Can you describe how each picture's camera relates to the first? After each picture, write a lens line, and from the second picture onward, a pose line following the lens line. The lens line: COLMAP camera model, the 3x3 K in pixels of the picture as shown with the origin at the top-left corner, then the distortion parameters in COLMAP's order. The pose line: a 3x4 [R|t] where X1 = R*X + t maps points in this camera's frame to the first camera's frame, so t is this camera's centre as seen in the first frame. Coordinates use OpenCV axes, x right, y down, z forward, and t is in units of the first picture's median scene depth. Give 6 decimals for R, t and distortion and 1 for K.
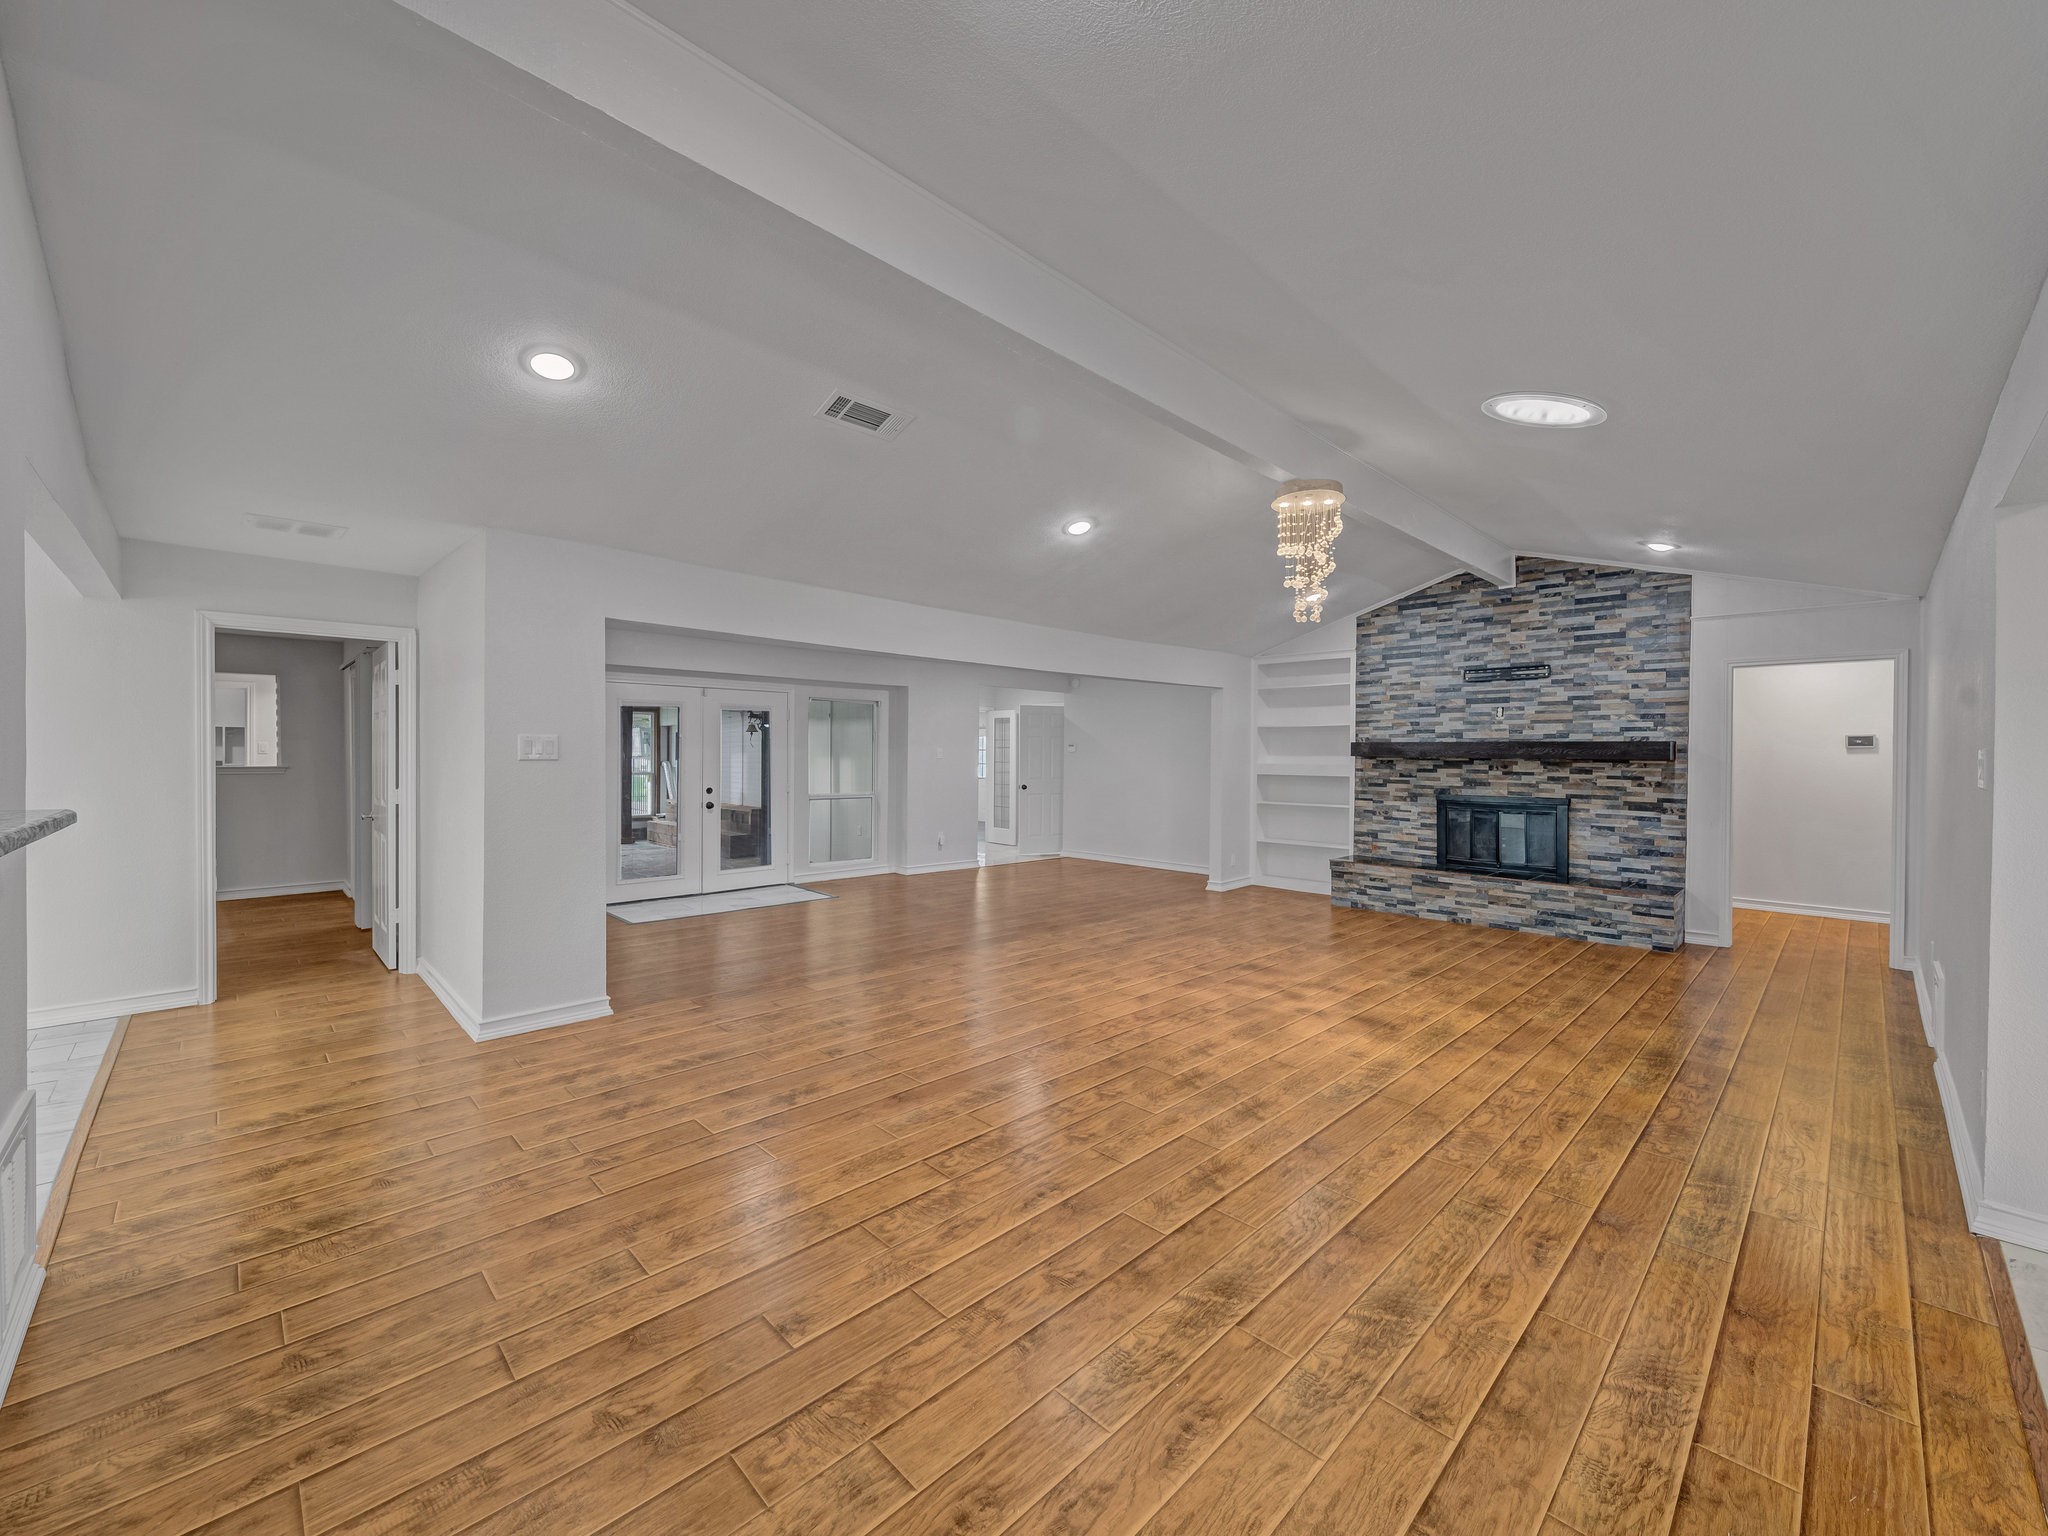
lens RADIAL K [[818.0, 0, 1037.8], [0, 818.0, 752.9], [0, 0, 1]] dist [0.000815, -0.001368]
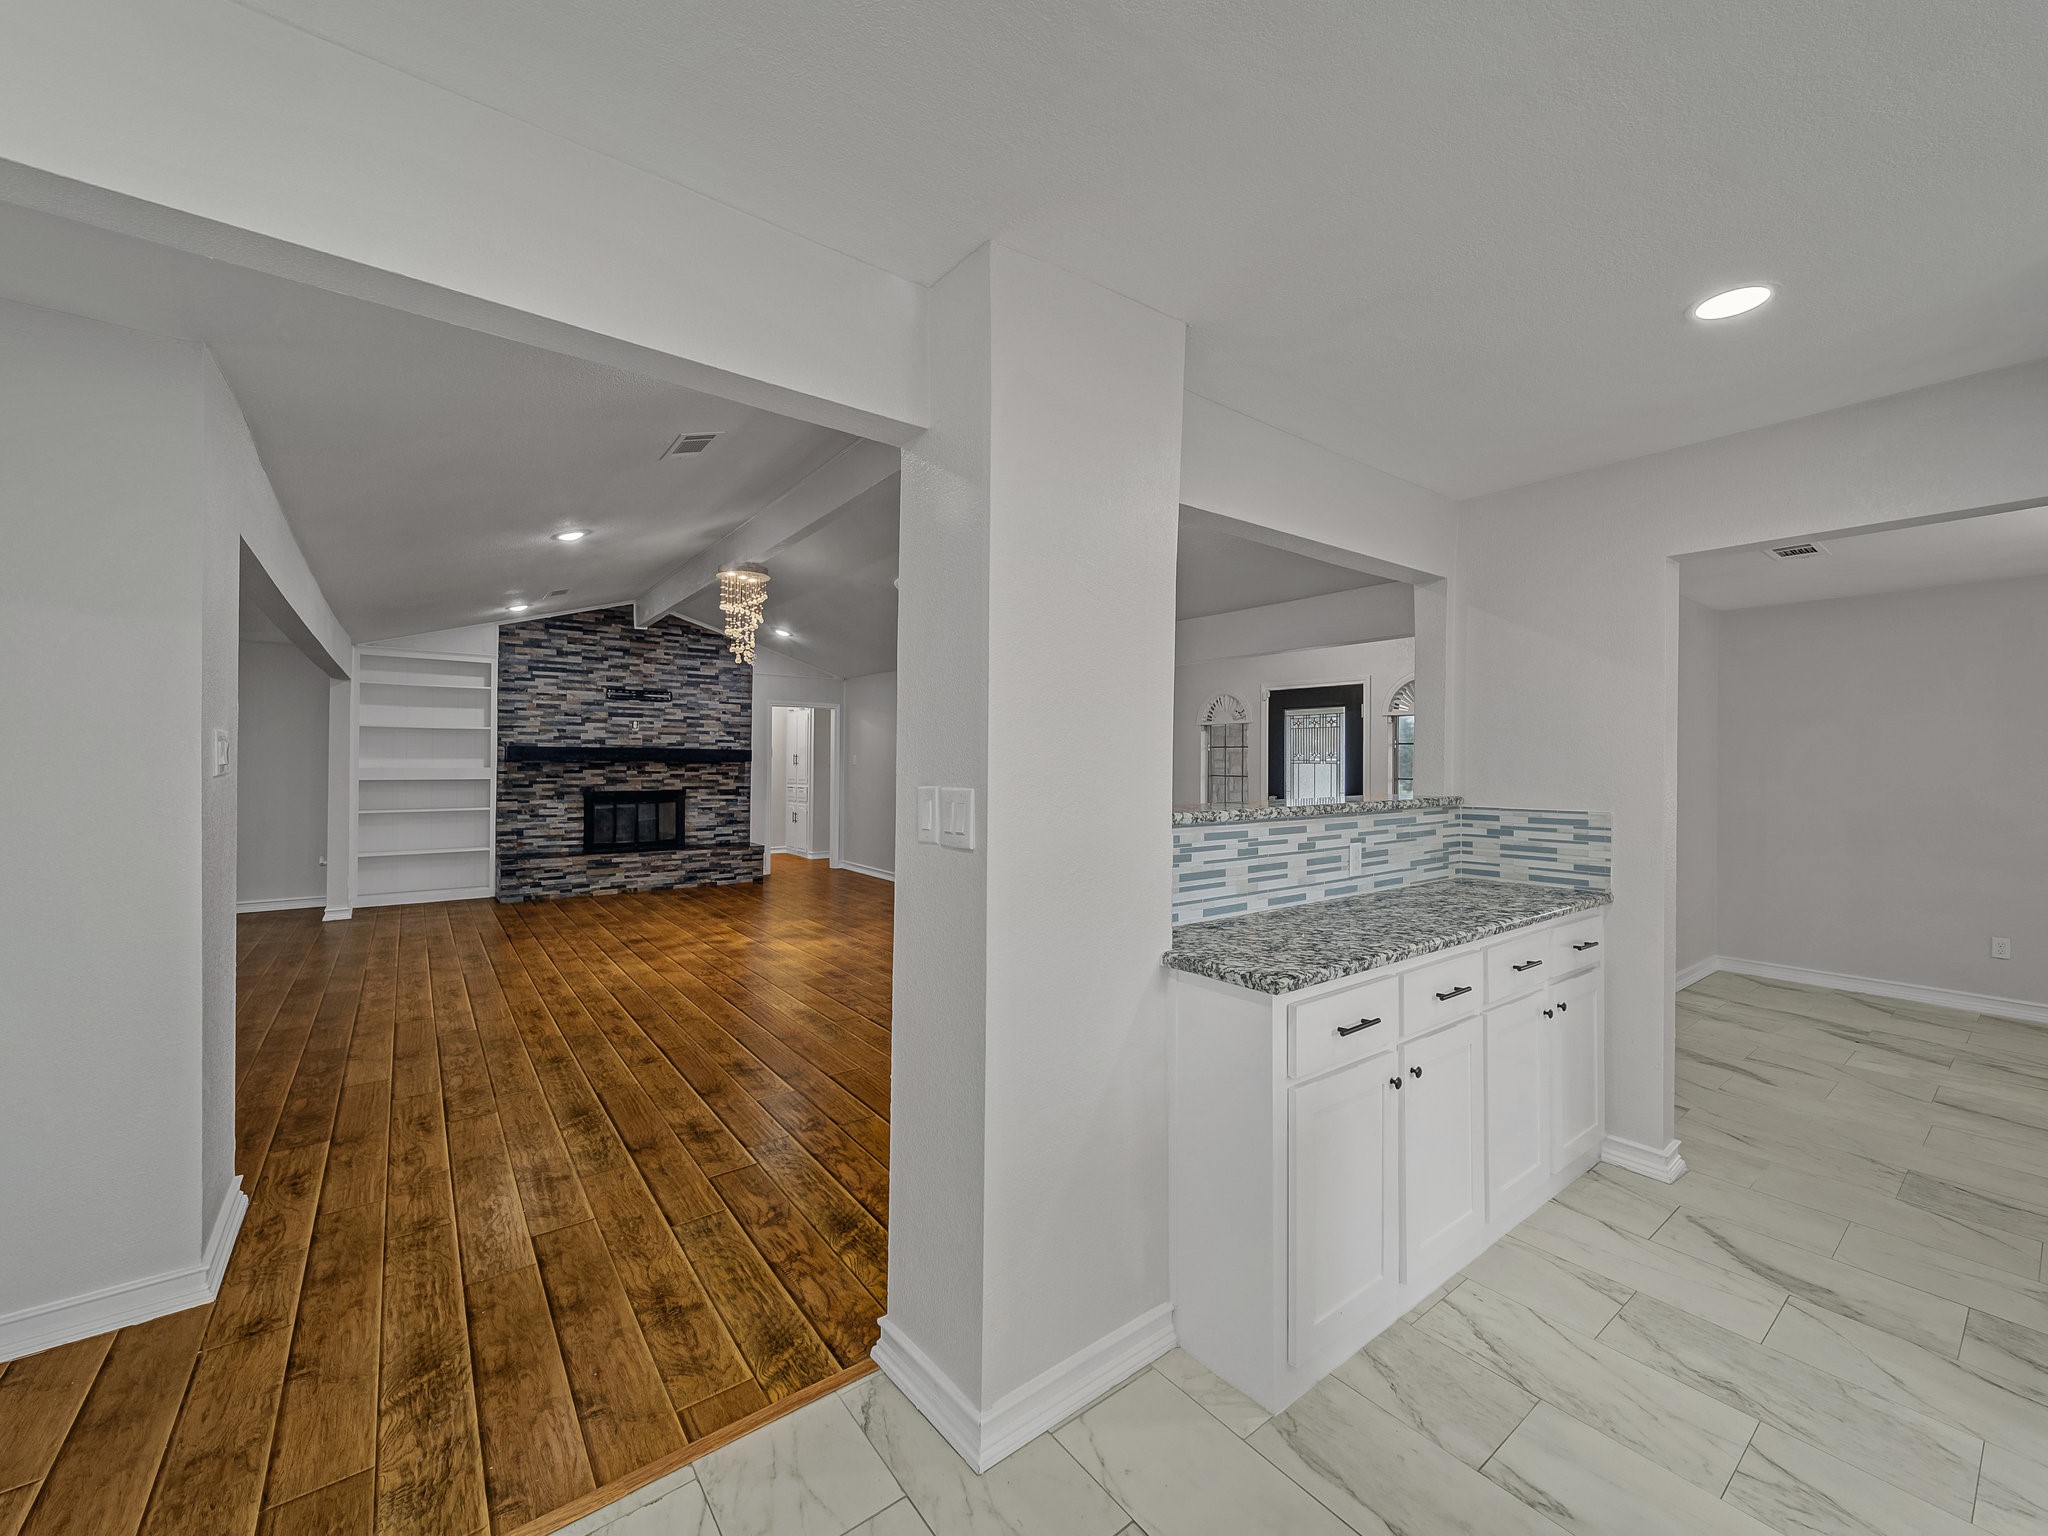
lens RADIAL K [[818.0, 0, 1038.3], [0, 818.0, 761.2], [0, 0, 1]] dist [0.000815, -0.001368]
pose [[0.125533, -0.005995, 0.992071, -0.696603], [-0.005966, 0.999959, 0.006798, -0.005865], [-0.992072, -0.006772, 0.125492, 0.238081]]
